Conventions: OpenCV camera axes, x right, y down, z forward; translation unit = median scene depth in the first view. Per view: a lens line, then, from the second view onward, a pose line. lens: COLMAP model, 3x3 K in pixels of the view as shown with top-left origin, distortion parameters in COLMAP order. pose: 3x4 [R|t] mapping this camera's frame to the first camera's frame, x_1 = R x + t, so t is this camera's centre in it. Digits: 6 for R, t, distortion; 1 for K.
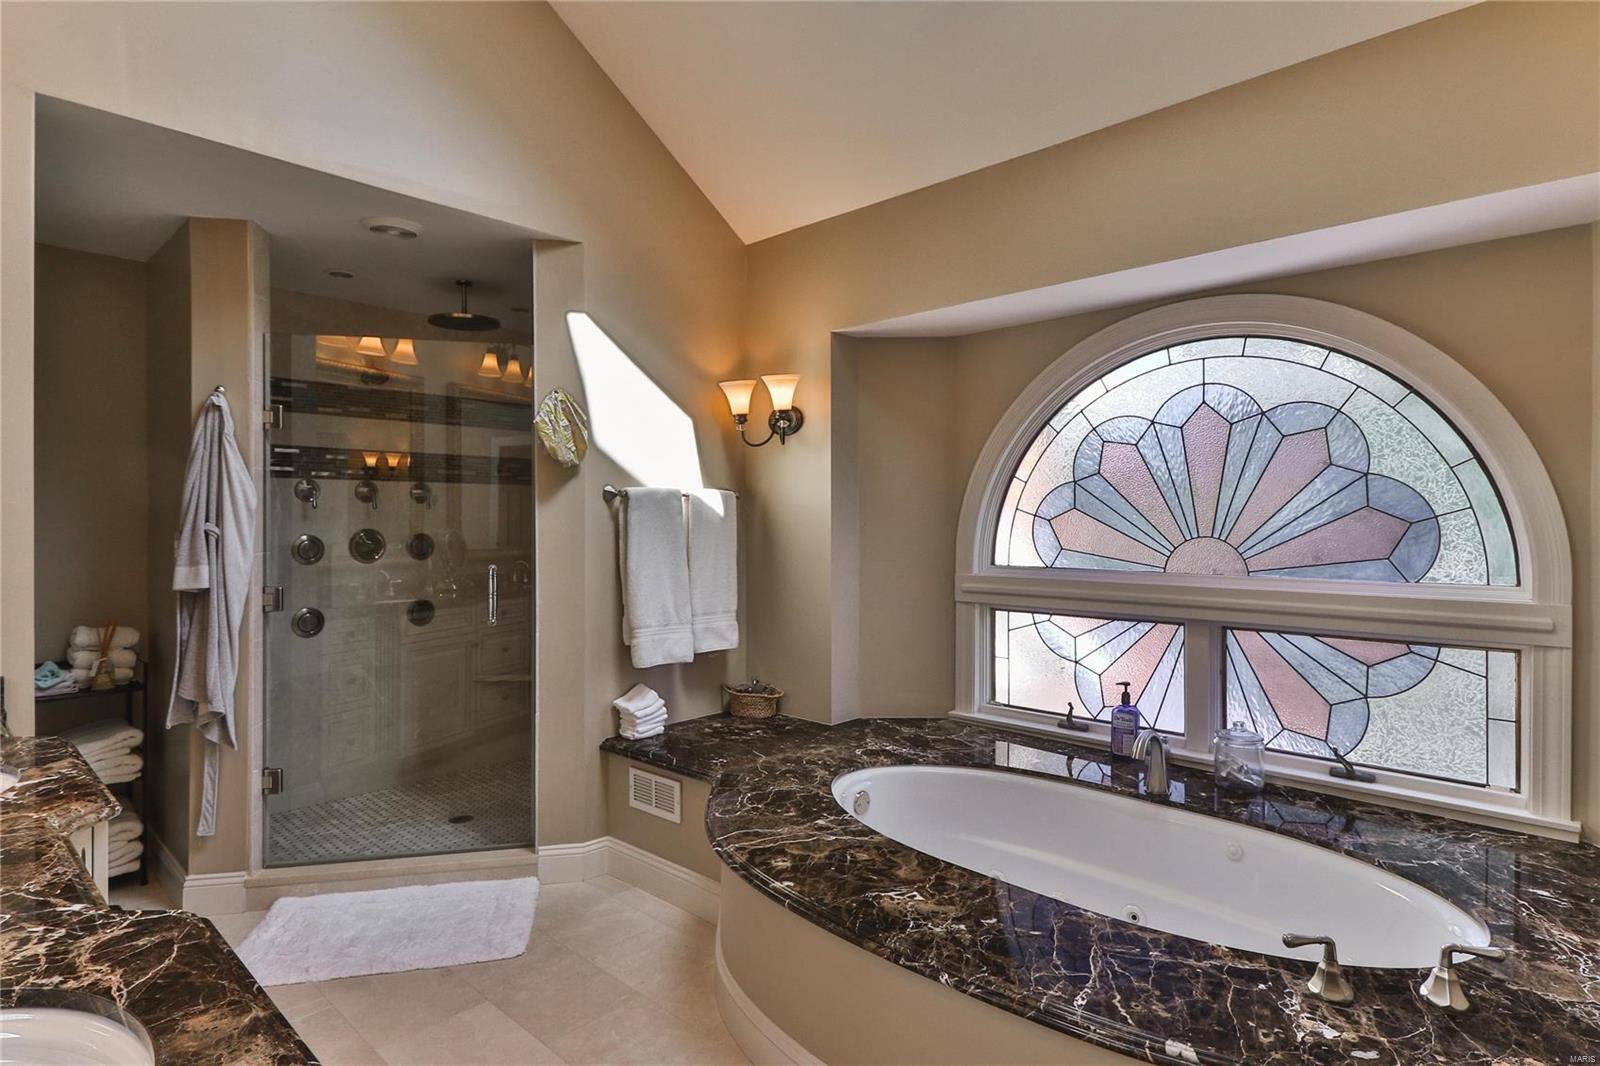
lens RADIAL K [[832.6, 0, 829.7], [0, 832.6, 524.6], [0, 0, 1]] dist [0.025294, -0.015895]
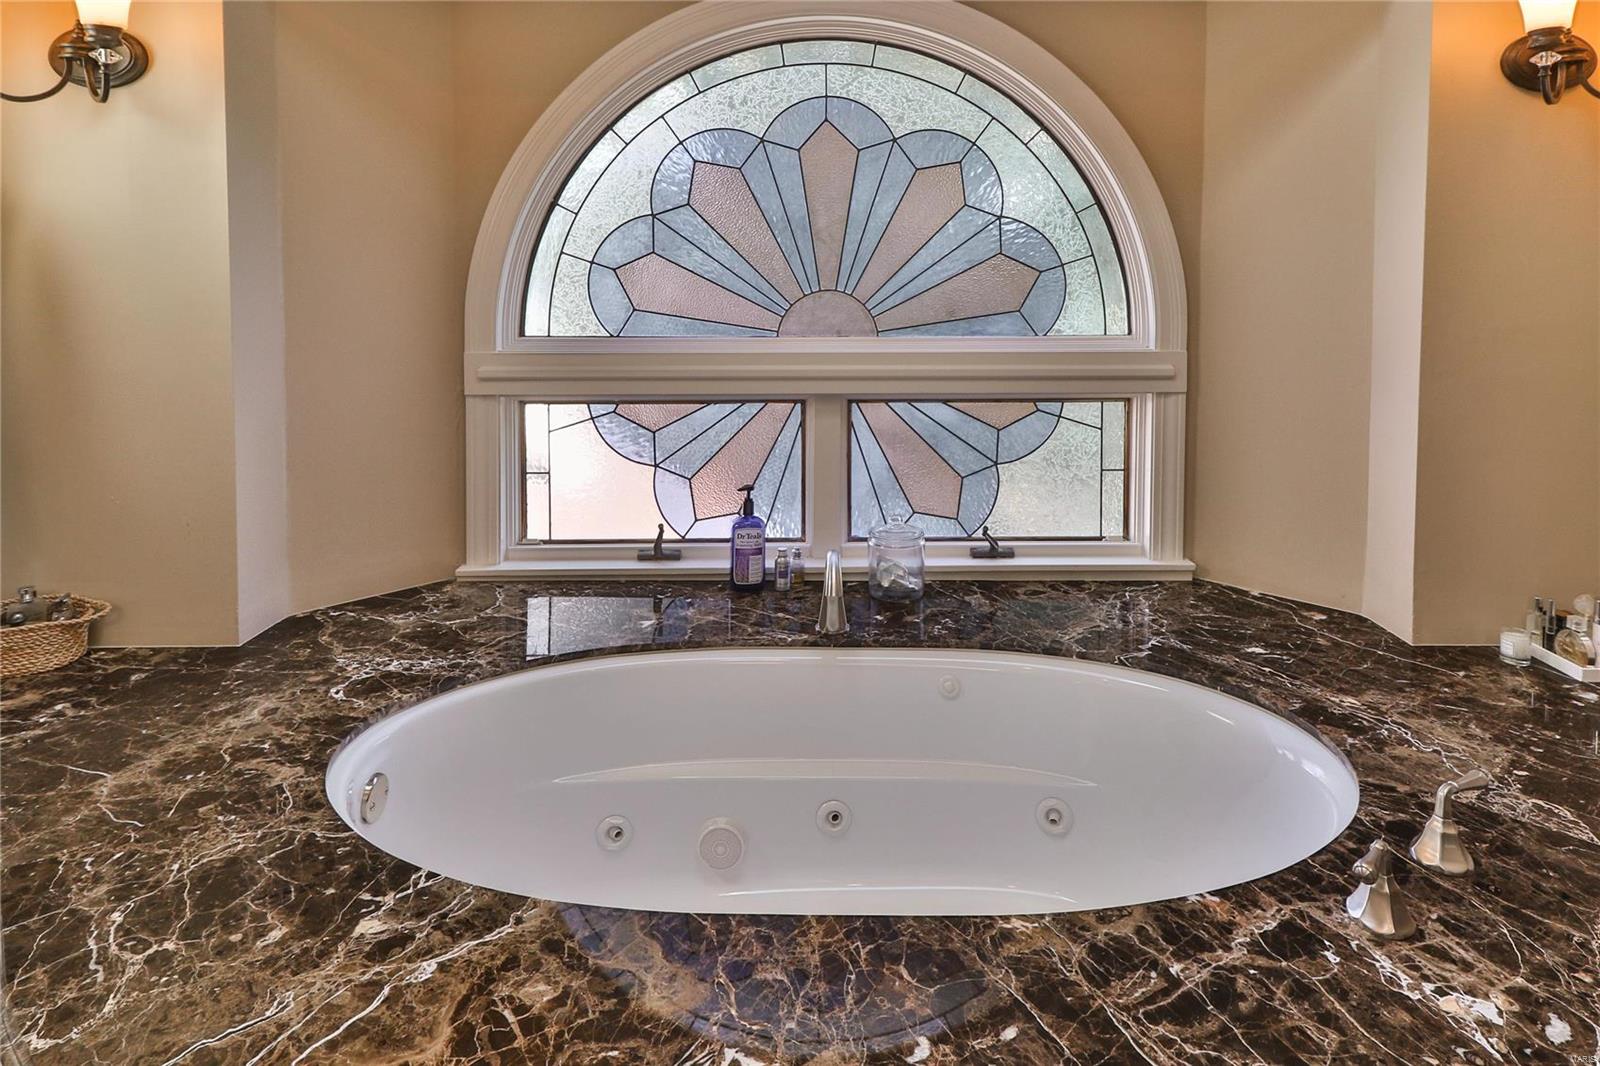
lens RADIAL K [[828.2, 0, 799.0], [0, 828.2, 327.6], [0, 0, 1]] dist [0.018012, -0.005965]
pose [[0.733161, -0.024924, 0.679598, -0.120407], [0.004022, 0.999470, 0.032315, 0.027310], [-0.680043, -0.020959, 0.732873, 0.475899]]
